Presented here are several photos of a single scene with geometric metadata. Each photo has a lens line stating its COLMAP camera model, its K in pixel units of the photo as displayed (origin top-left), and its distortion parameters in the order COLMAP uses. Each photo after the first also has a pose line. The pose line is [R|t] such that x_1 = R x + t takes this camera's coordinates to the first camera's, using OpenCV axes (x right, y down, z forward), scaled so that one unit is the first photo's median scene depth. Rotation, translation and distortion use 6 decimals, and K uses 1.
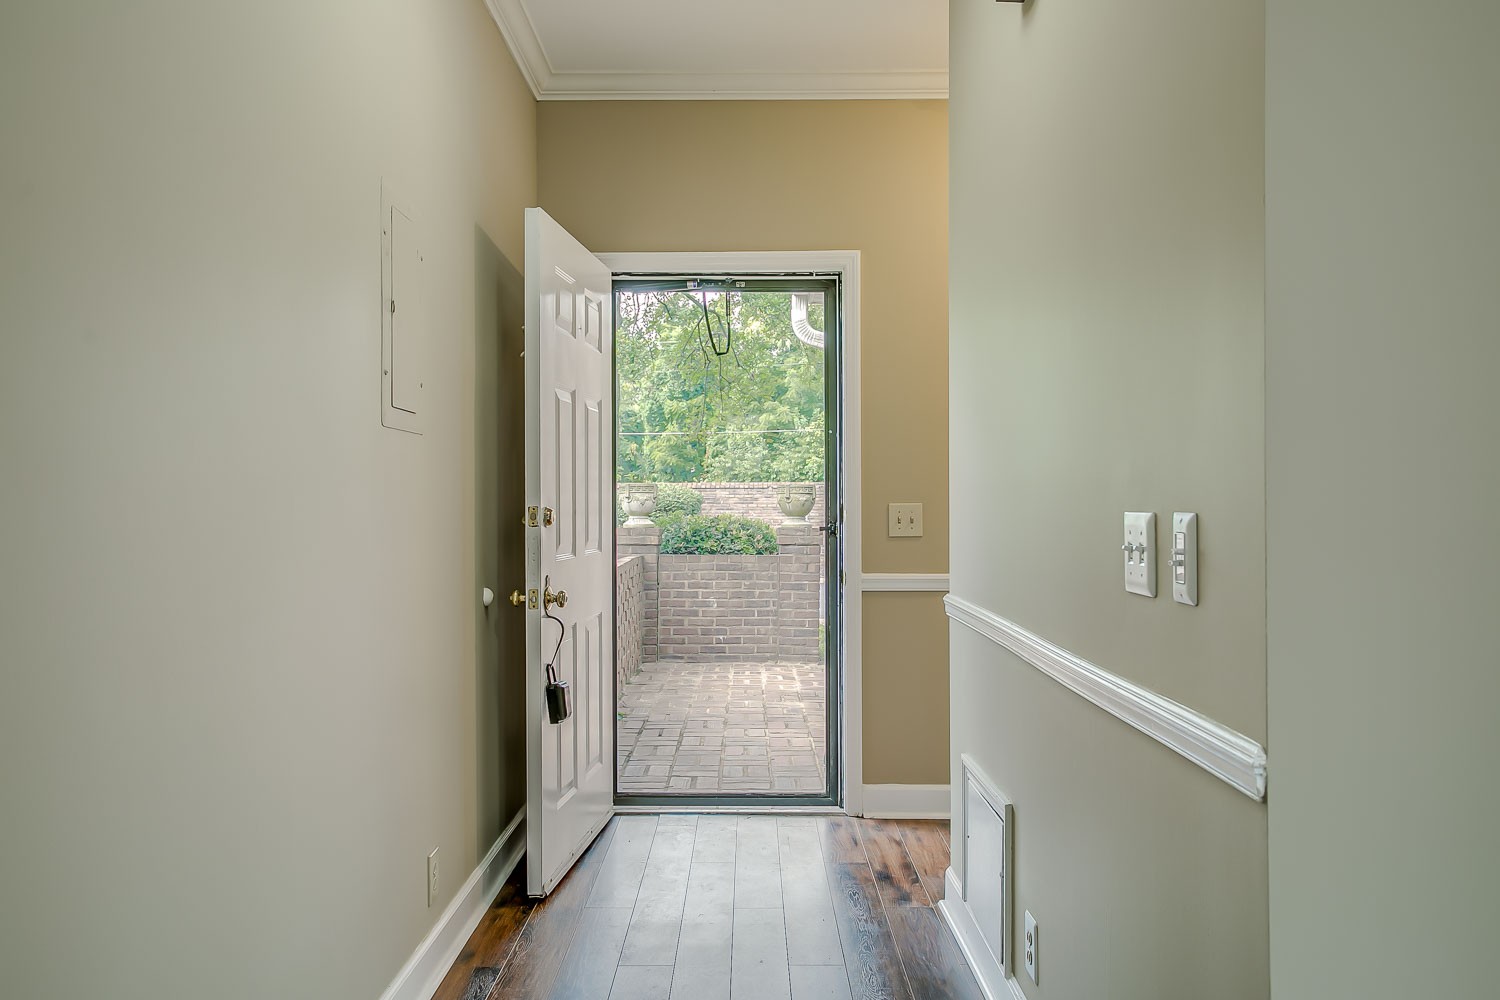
lens RADIAL K [[857.1, 0, 754.9], [0, 857.1, 501.1], [0, 0, 1]] dist [-0.051275, 0.031143]
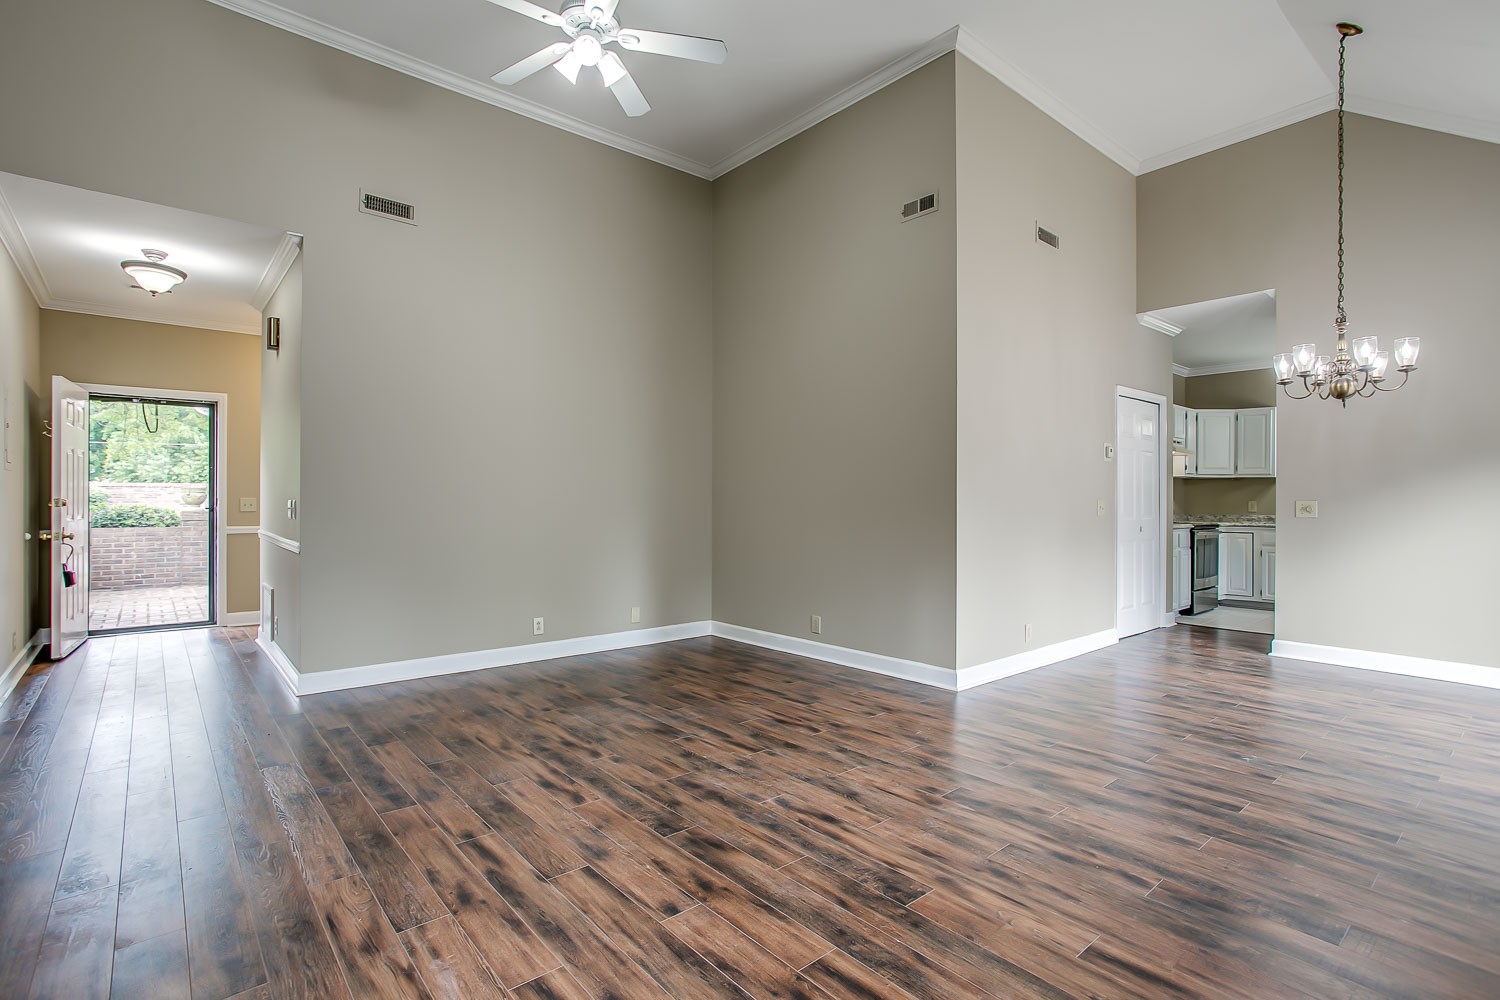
lens RADIAL K [[714.5, 0, 756.8], [0, 714.5, 499.6], [0, 0, 1]] dist [-0.016199, 0.005437]
pose [[0.754765, 0.005548, 0.655972, -0.036946], [-0.007053, 0.999975, -0.000342, -0.002070], [-0.655958, -0.004368, 0.754785, -0.910271]]
